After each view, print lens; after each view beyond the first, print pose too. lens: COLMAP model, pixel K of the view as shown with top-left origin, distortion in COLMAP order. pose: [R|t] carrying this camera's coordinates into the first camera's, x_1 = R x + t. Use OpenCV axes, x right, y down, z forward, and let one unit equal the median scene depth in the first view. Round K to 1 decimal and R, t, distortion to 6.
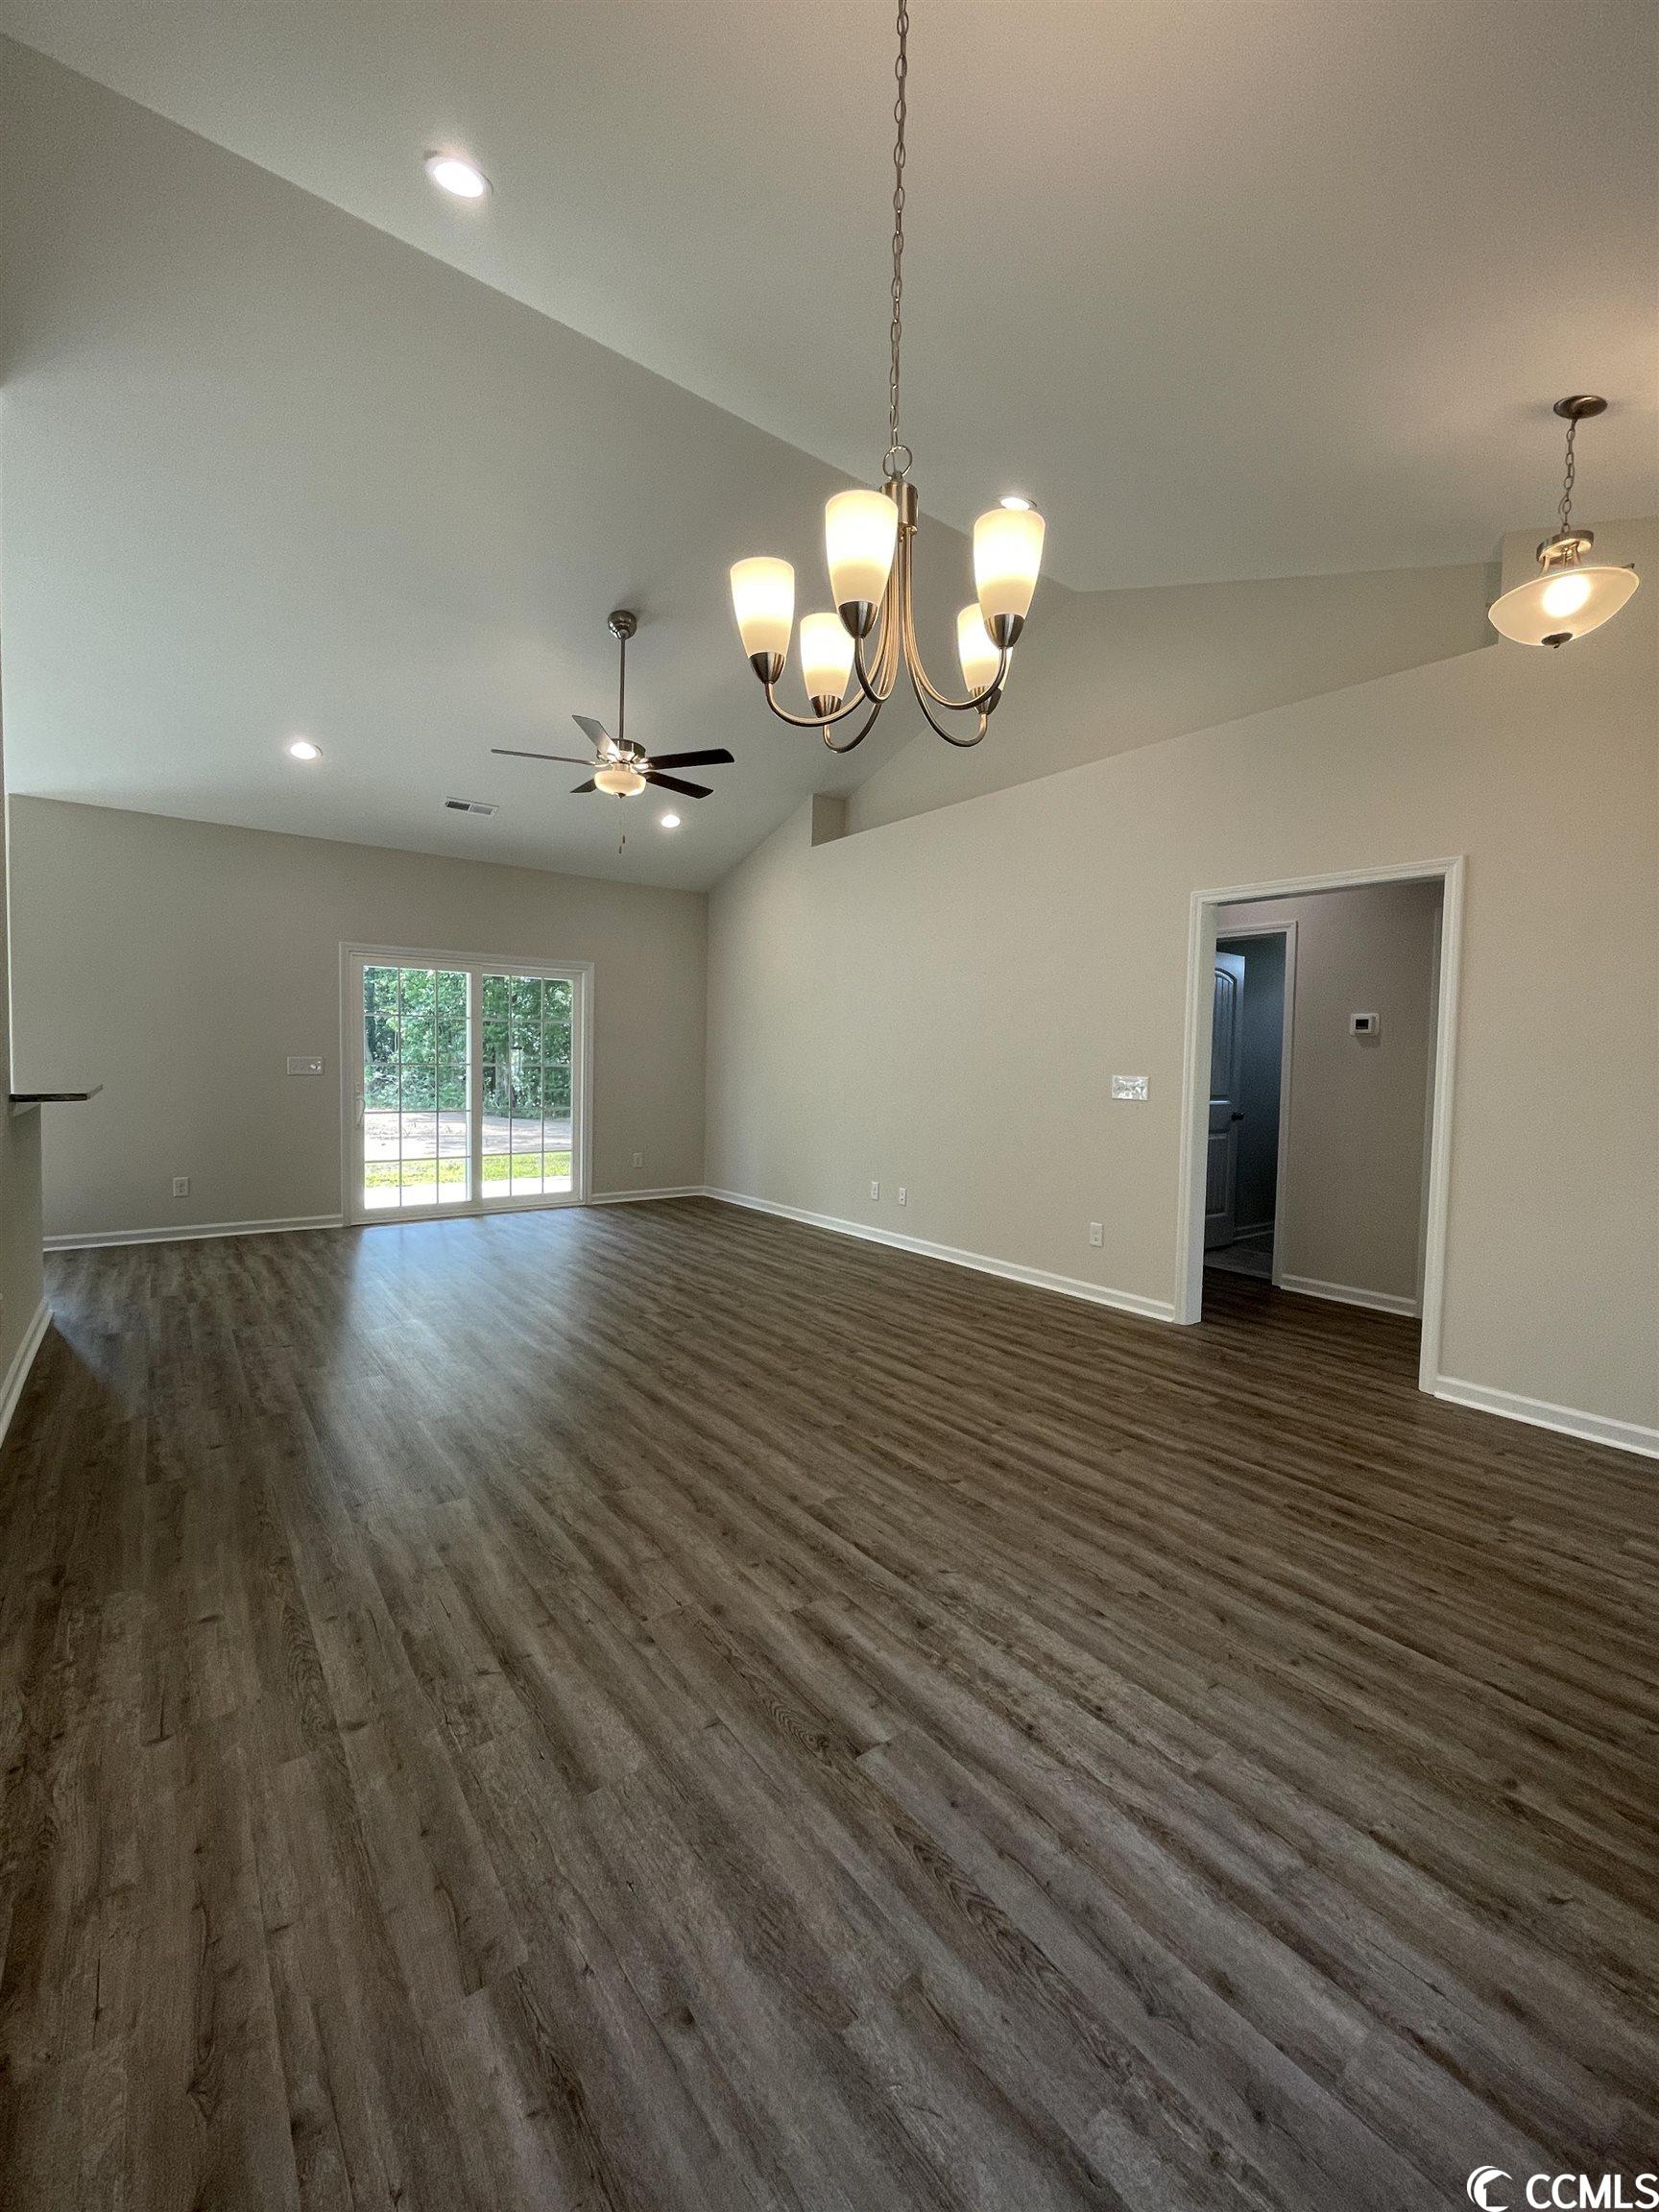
lens RADIAL K [[876.6, 0, 874.2], [0, 876.6, 1132.2], [0, 0, 1]] dist [-0.009773, 0.001124]
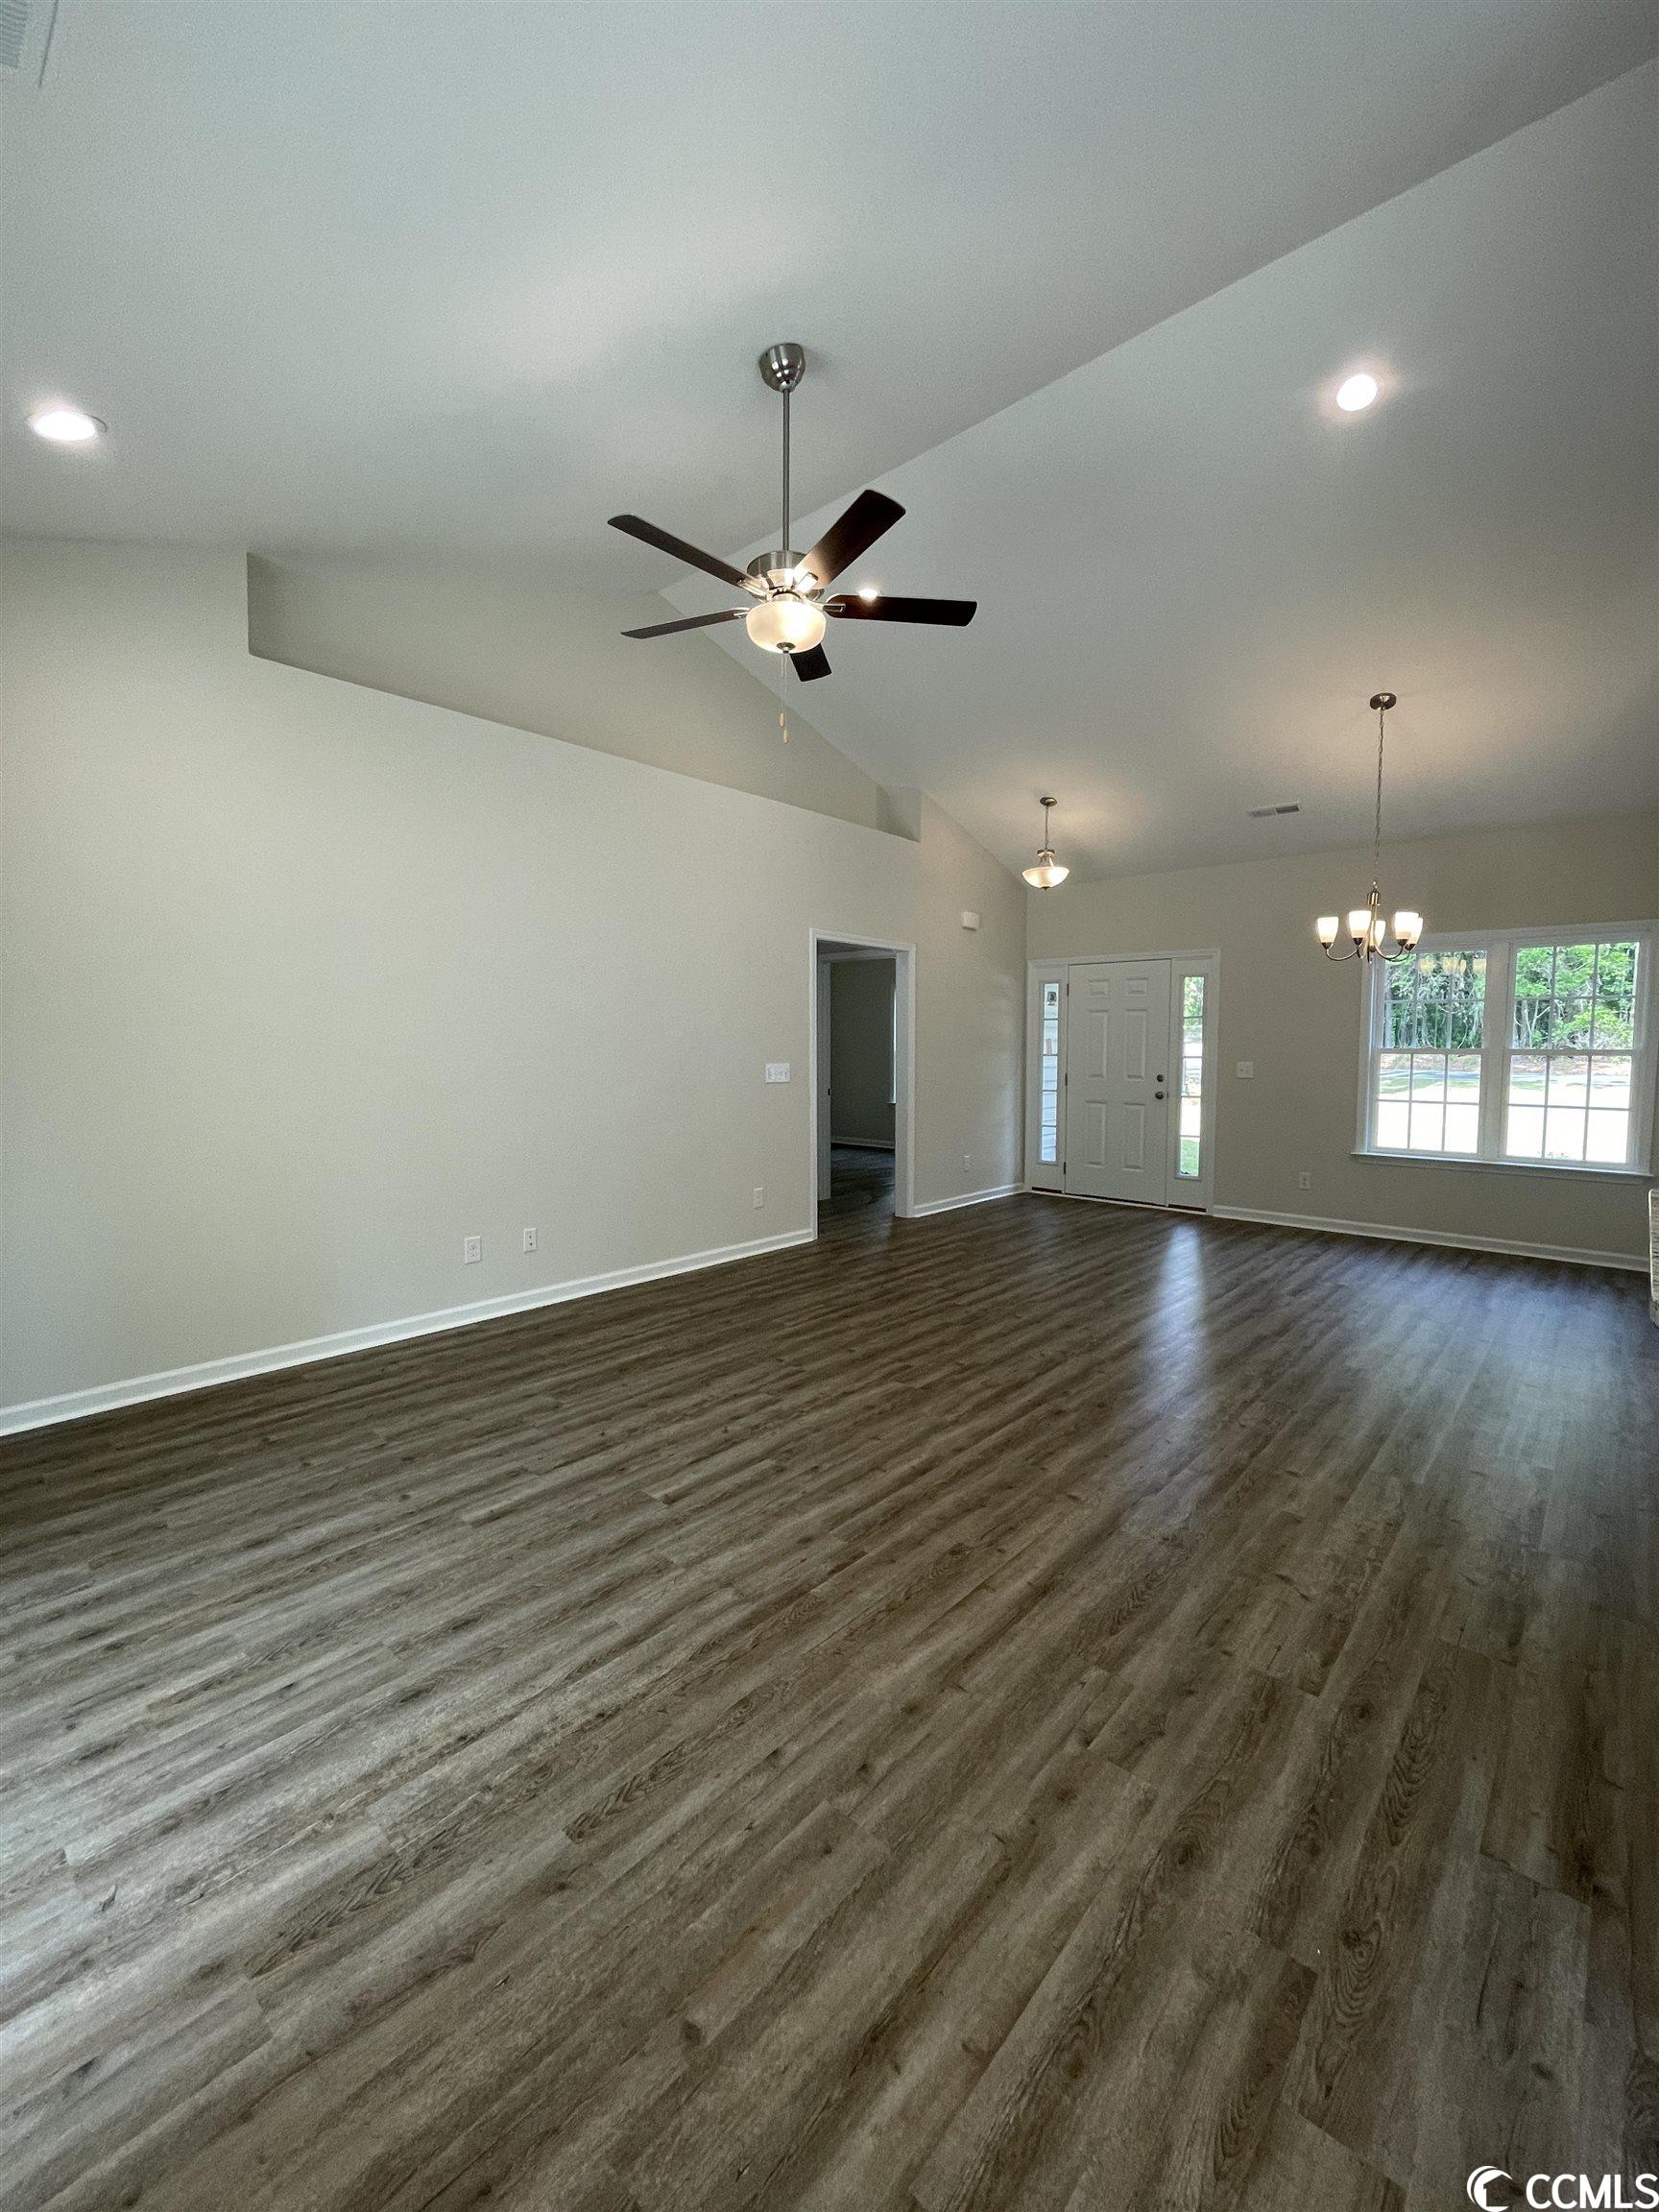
lens RADIAL K [[898.5, 0, 848.6], [0, 898.5, 1099.9], [0, 0, 1]] dist [-0.012526, 0.000364]
pose [[-0.165547, -0.084110, 0.982609, -1.509567], [0.075166, 0.992382, 0.097611, -0.190648], [-0.983333, 0.090018, -0.157964, 1.726192]]
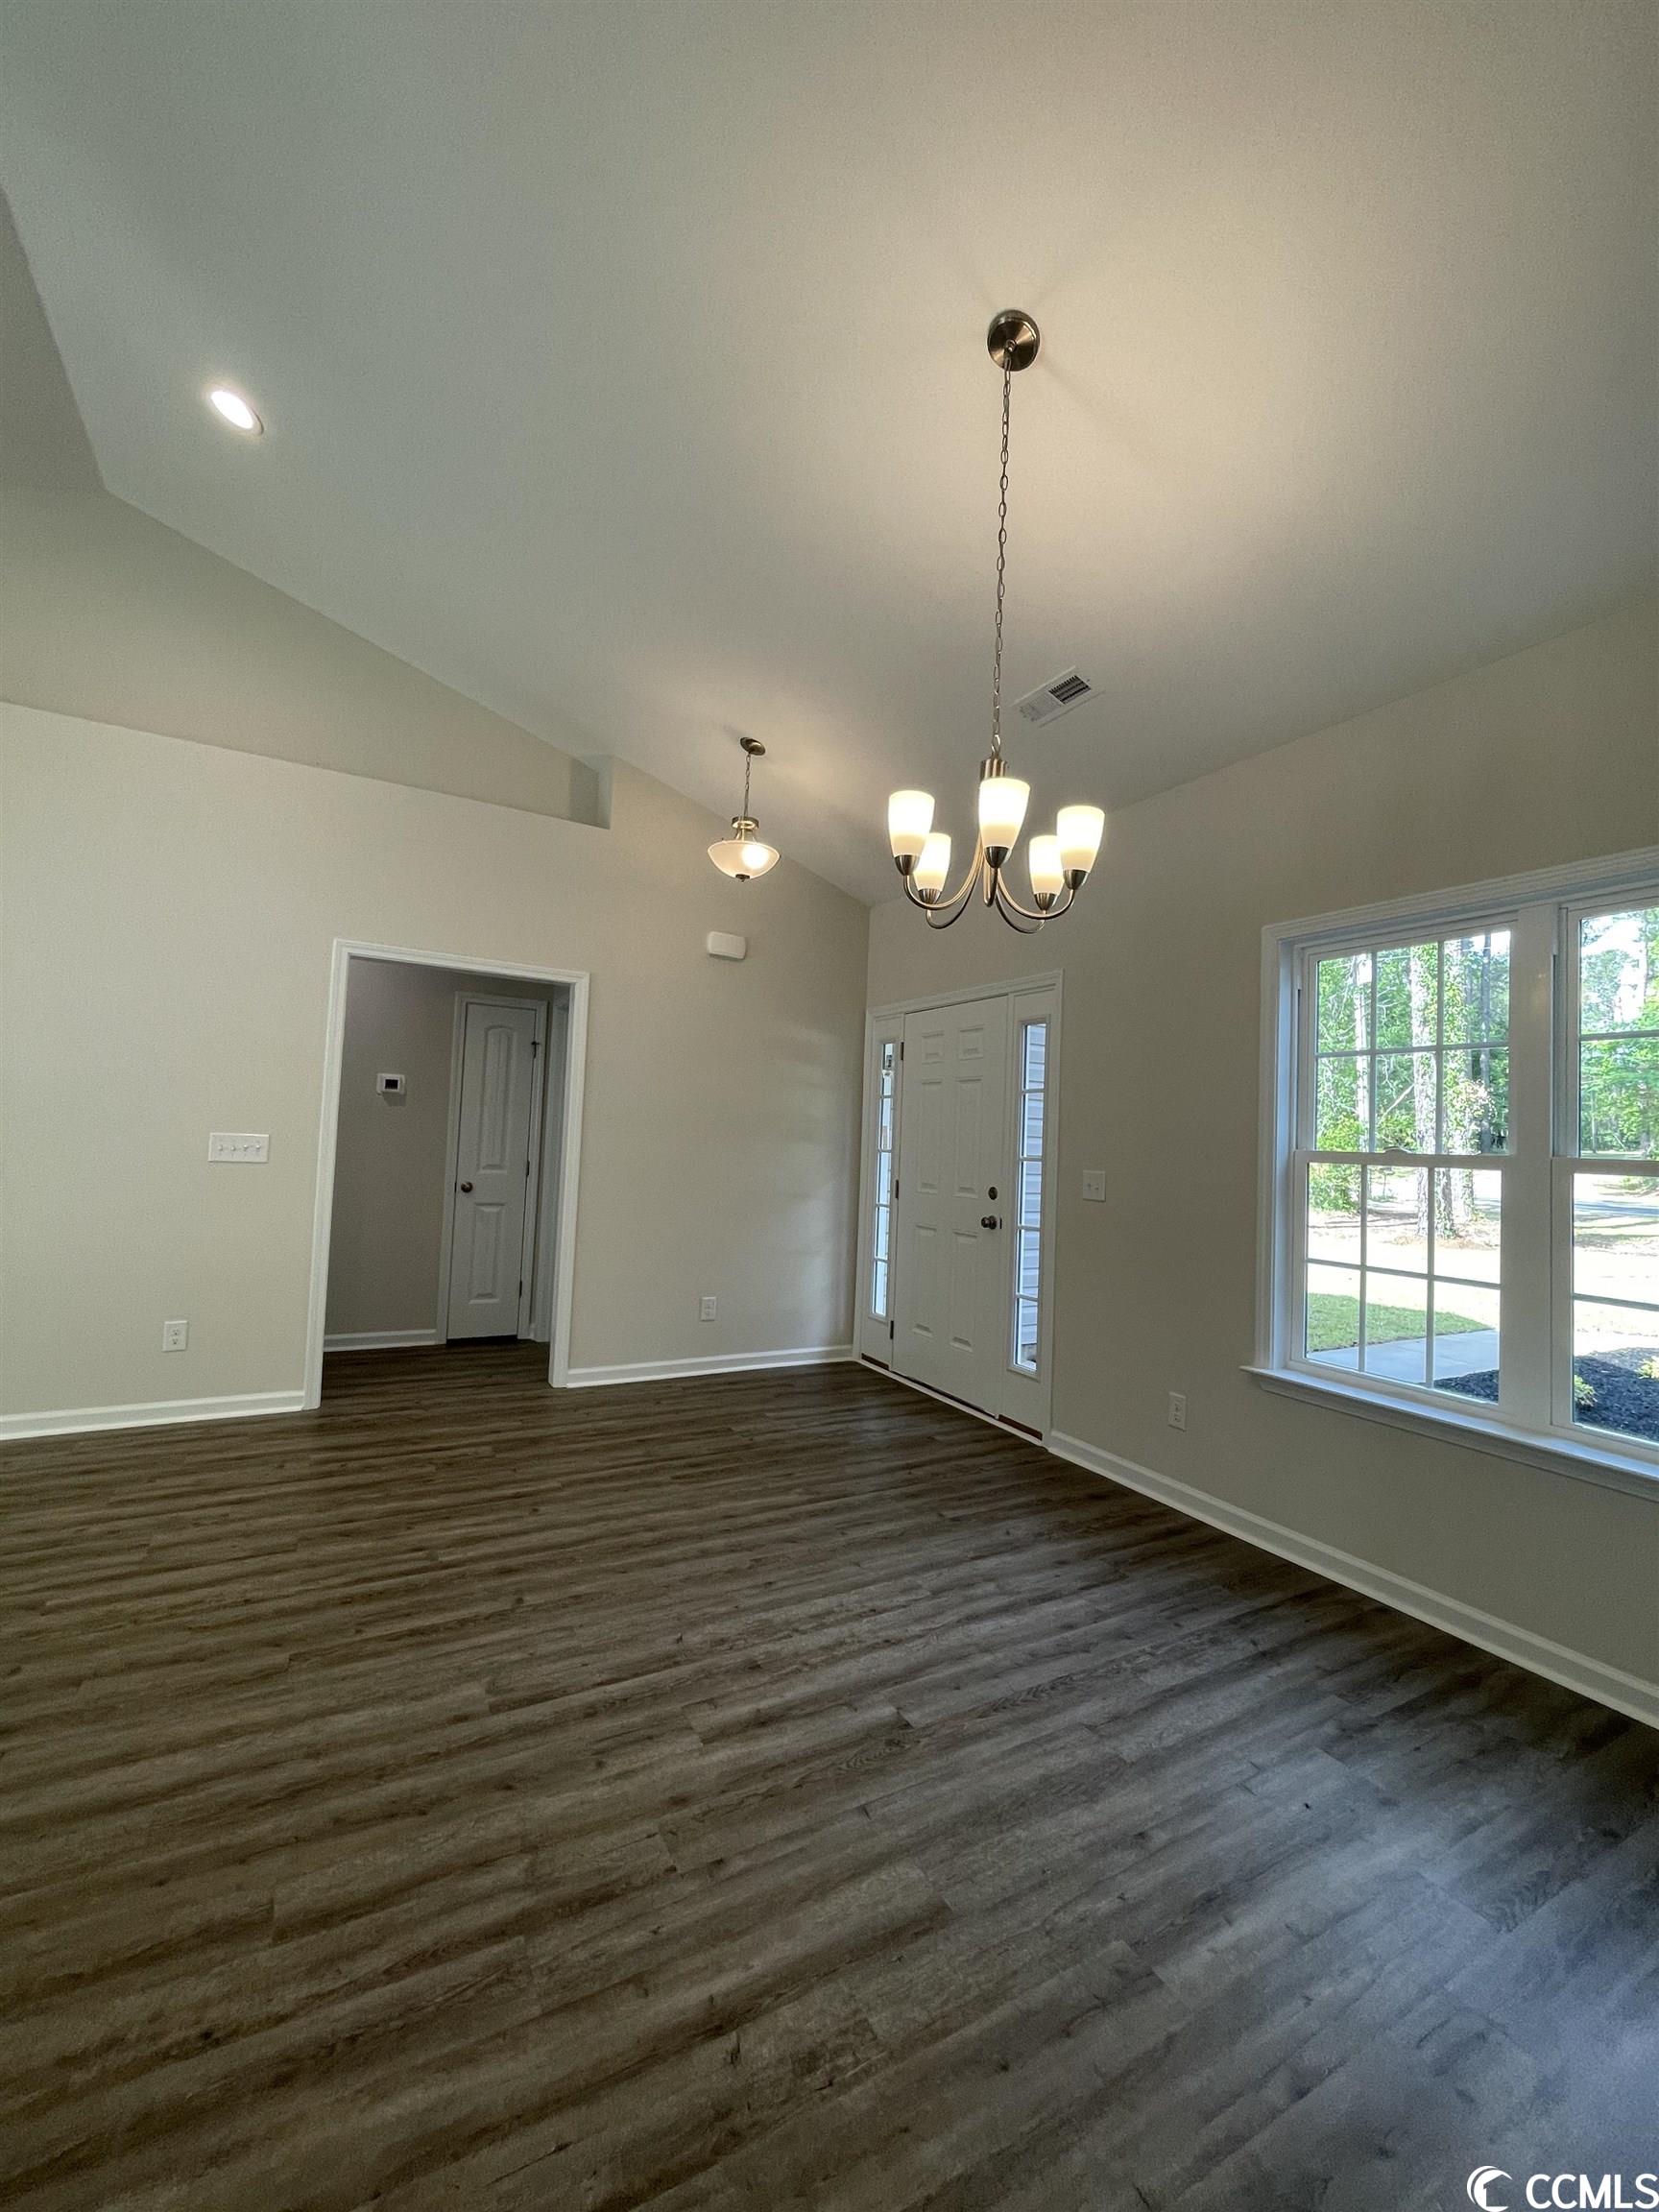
lens RADIAL K [[898.5, 0, 848.6], [0, 898.5, 1099.9], [0, 0, 1]] dist [-0.012526, 0.000364]
pose [[0.144769, 0.036011, 0.988810, -0.704084], [0.043291, 0.998150, -0.042689, -0.042439], [-0.988518, 0.048986, 0.142943, 0.491517]]
